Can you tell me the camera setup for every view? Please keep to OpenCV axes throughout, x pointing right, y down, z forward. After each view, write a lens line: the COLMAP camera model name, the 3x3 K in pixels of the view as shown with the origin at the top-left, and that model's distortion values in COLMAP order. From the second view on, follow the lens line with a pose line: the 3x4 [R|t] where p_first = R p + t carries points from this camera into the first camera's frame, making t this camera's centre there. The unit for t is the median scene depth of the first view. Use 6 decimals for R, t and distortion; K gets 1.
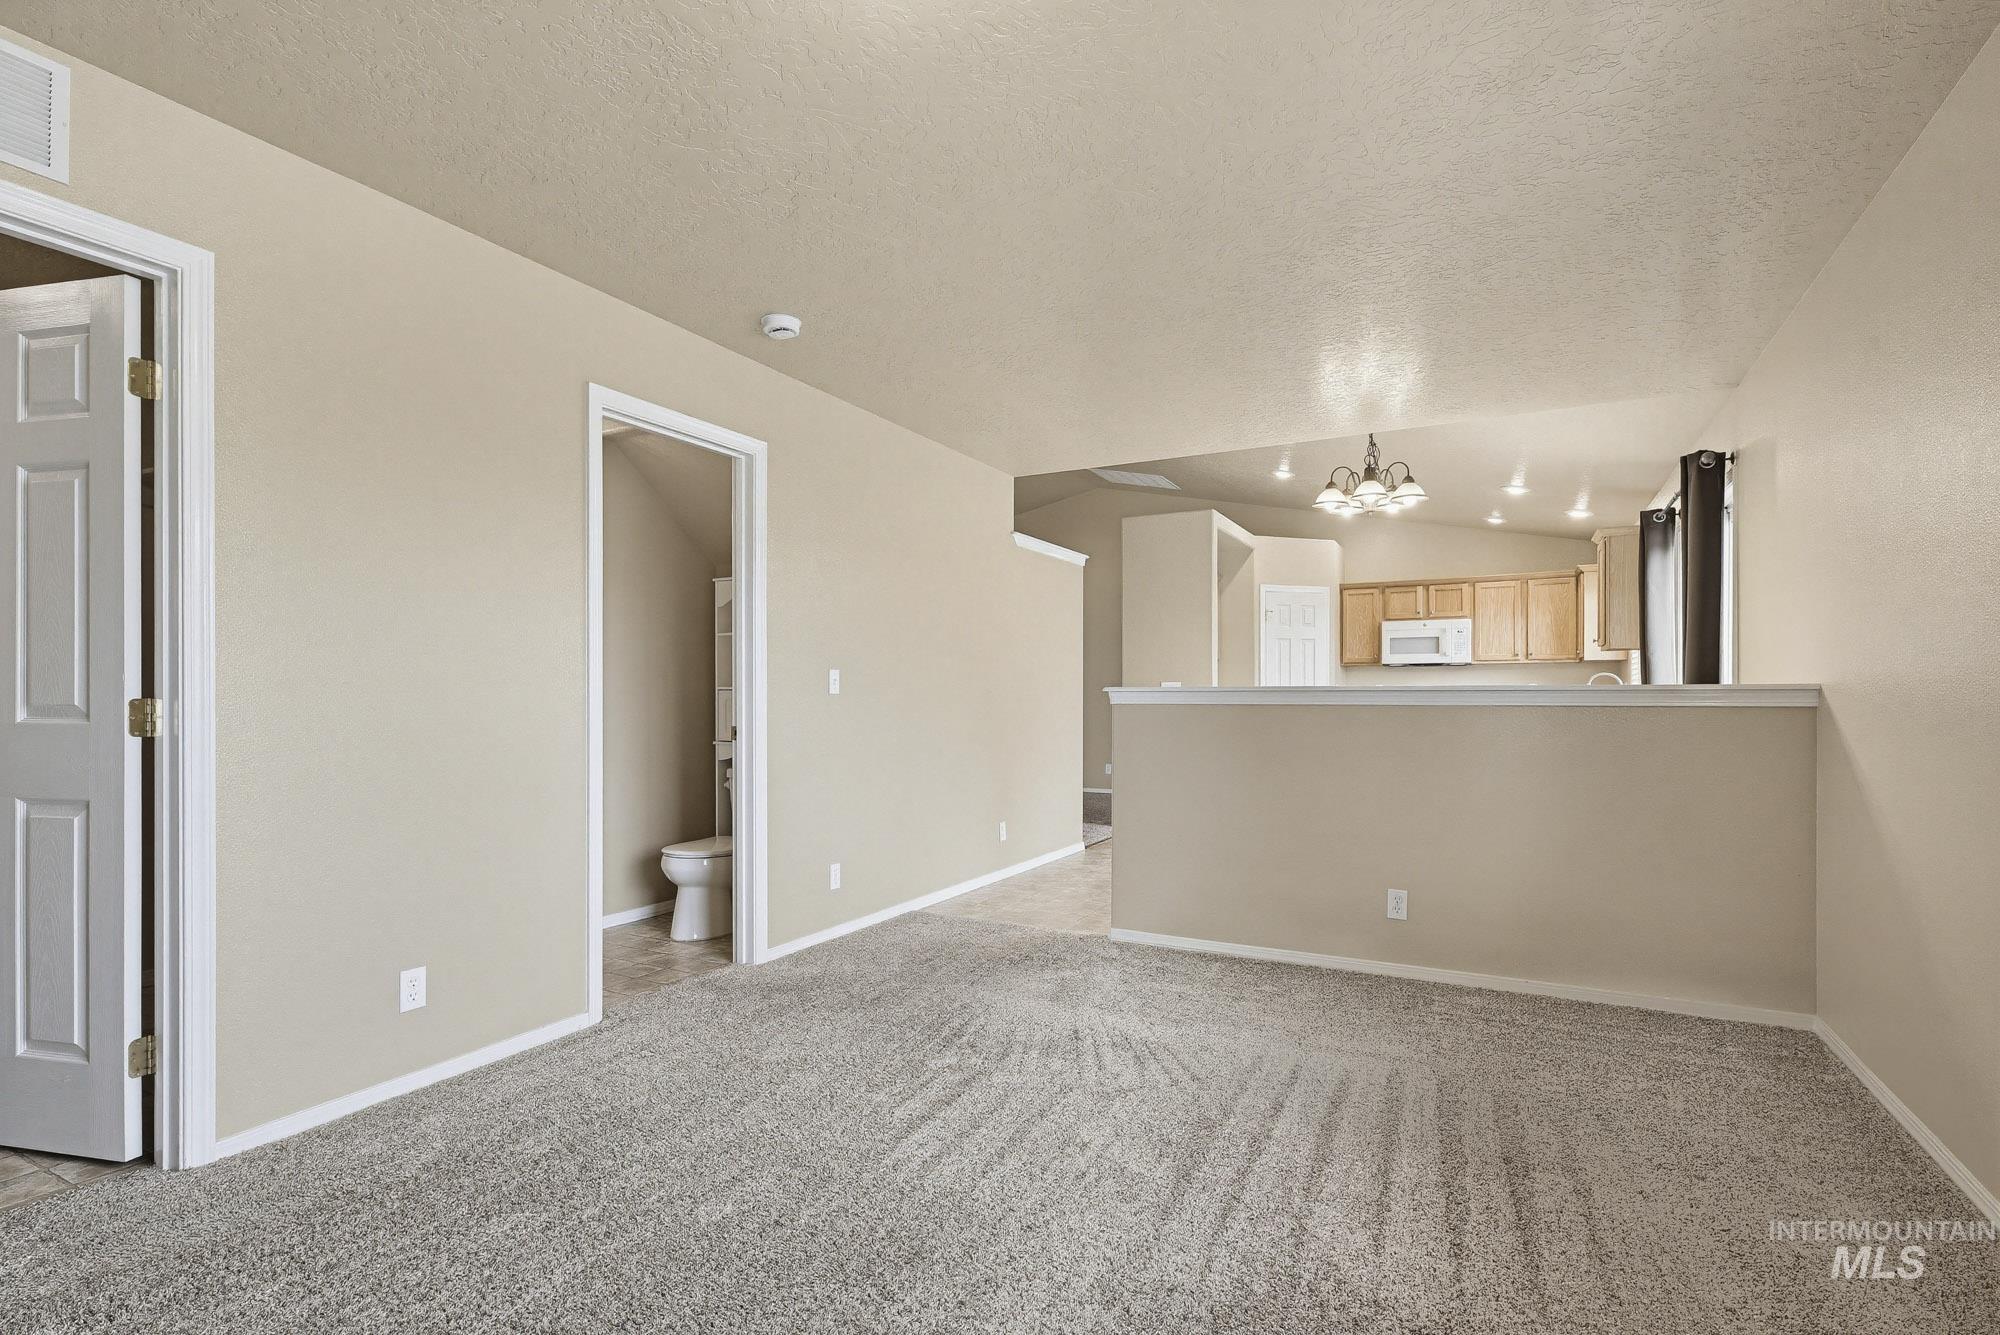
lens RADIAL K [[998.1, 0, 960.8], [0, 998.1, 698.3], [0, 0, 1]] dist [-0.004242, -0.000844]
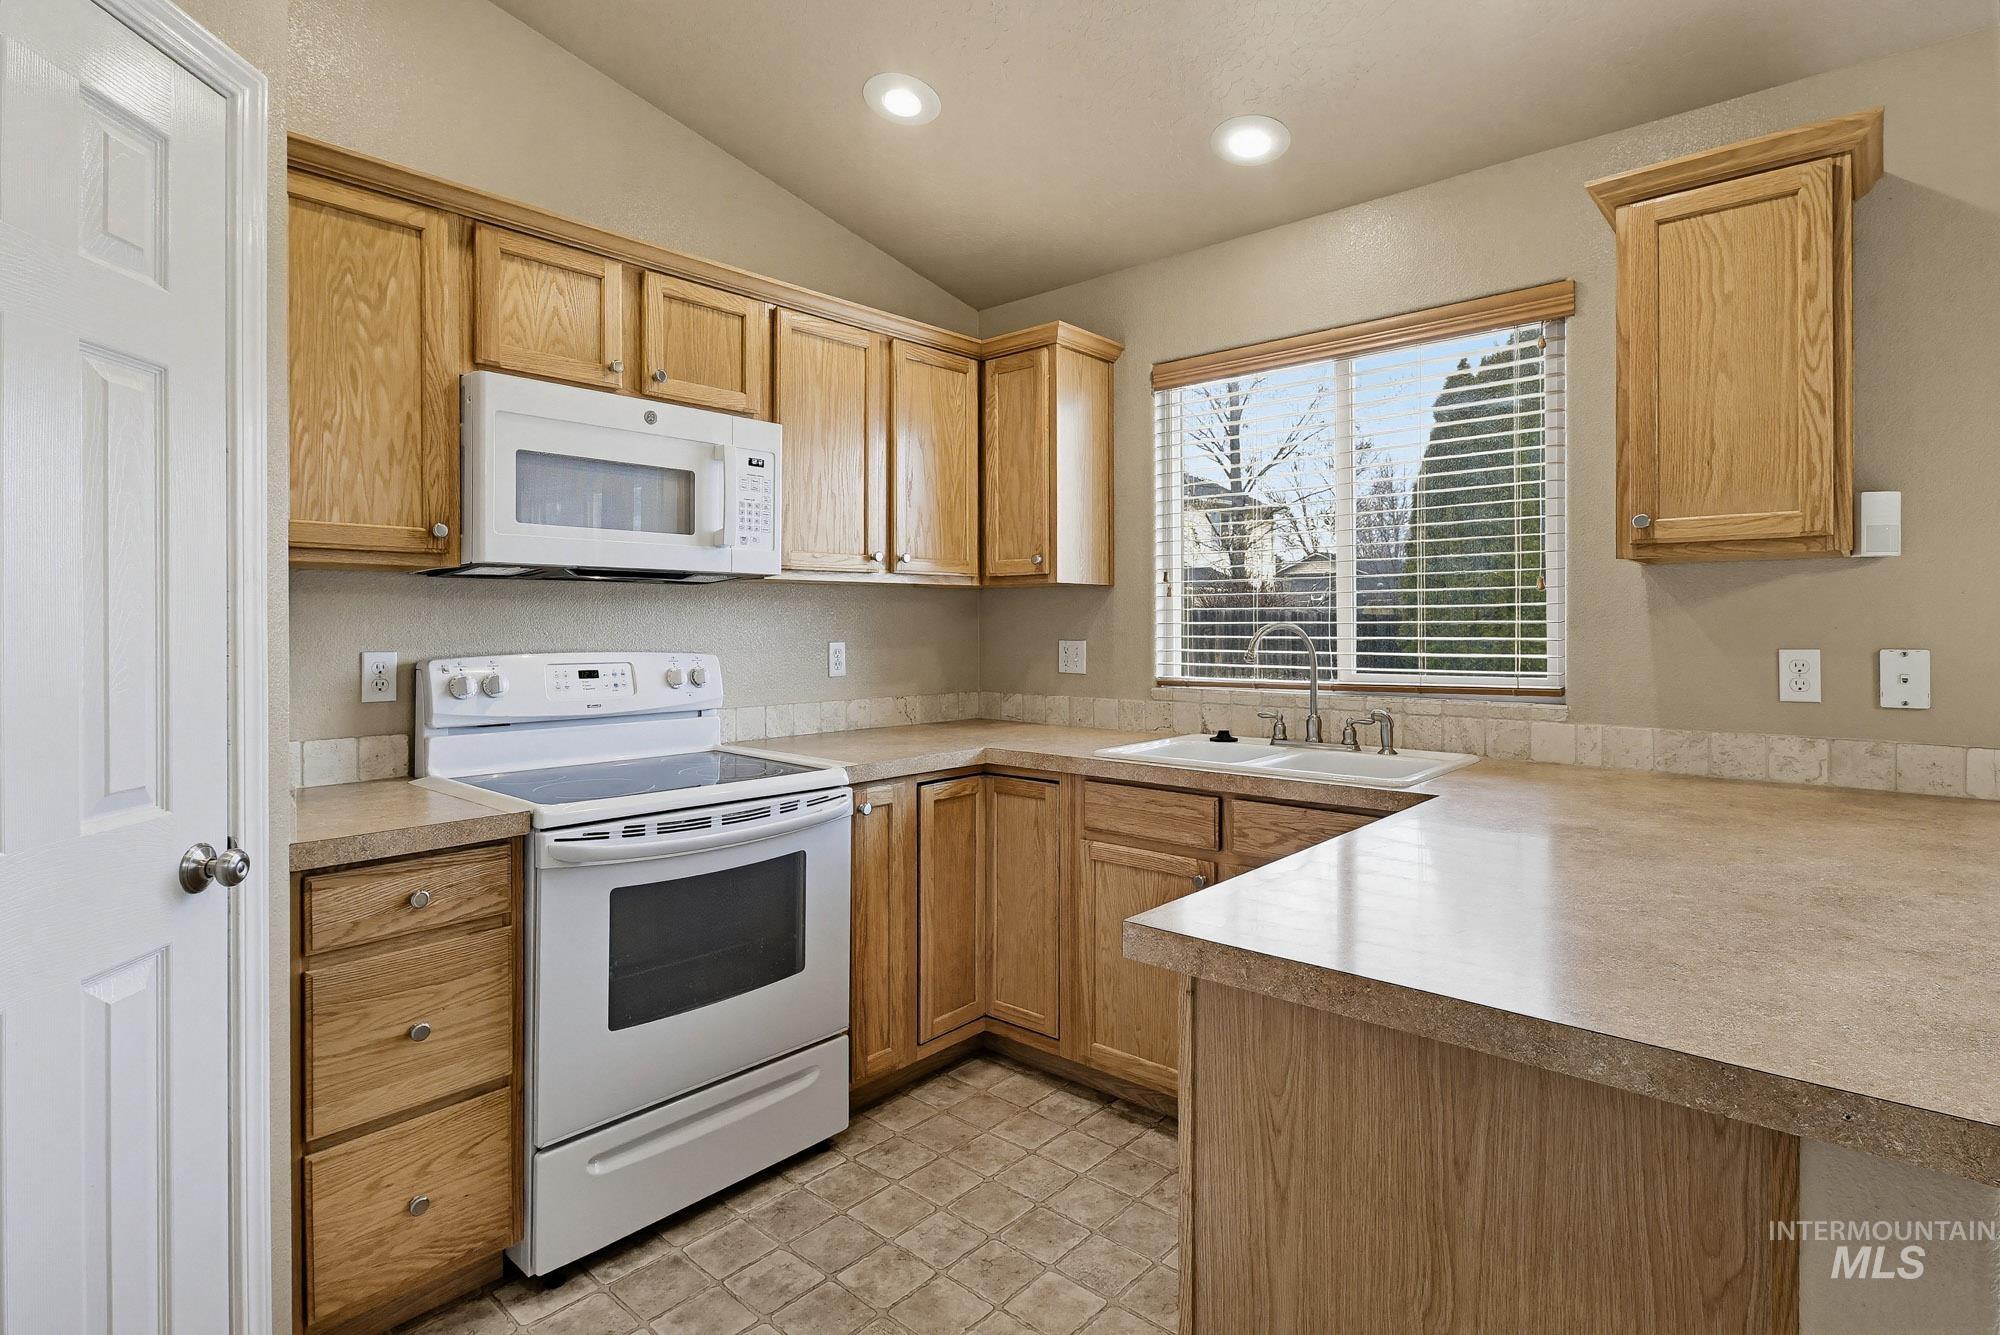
lens RADIAL K [[1004.6, 0, 1023.1], [0, 1004.6, 622.4], [0, 0, 1]] dist [0.000744, 0.001868]
pose [[0.214286, -0.006466, 0.976750, 0.238337], [-0.000717, 0.999977, 0.006777, -0.023895], [-0.976771, -0.002152, 0.214276, 0.856965]]
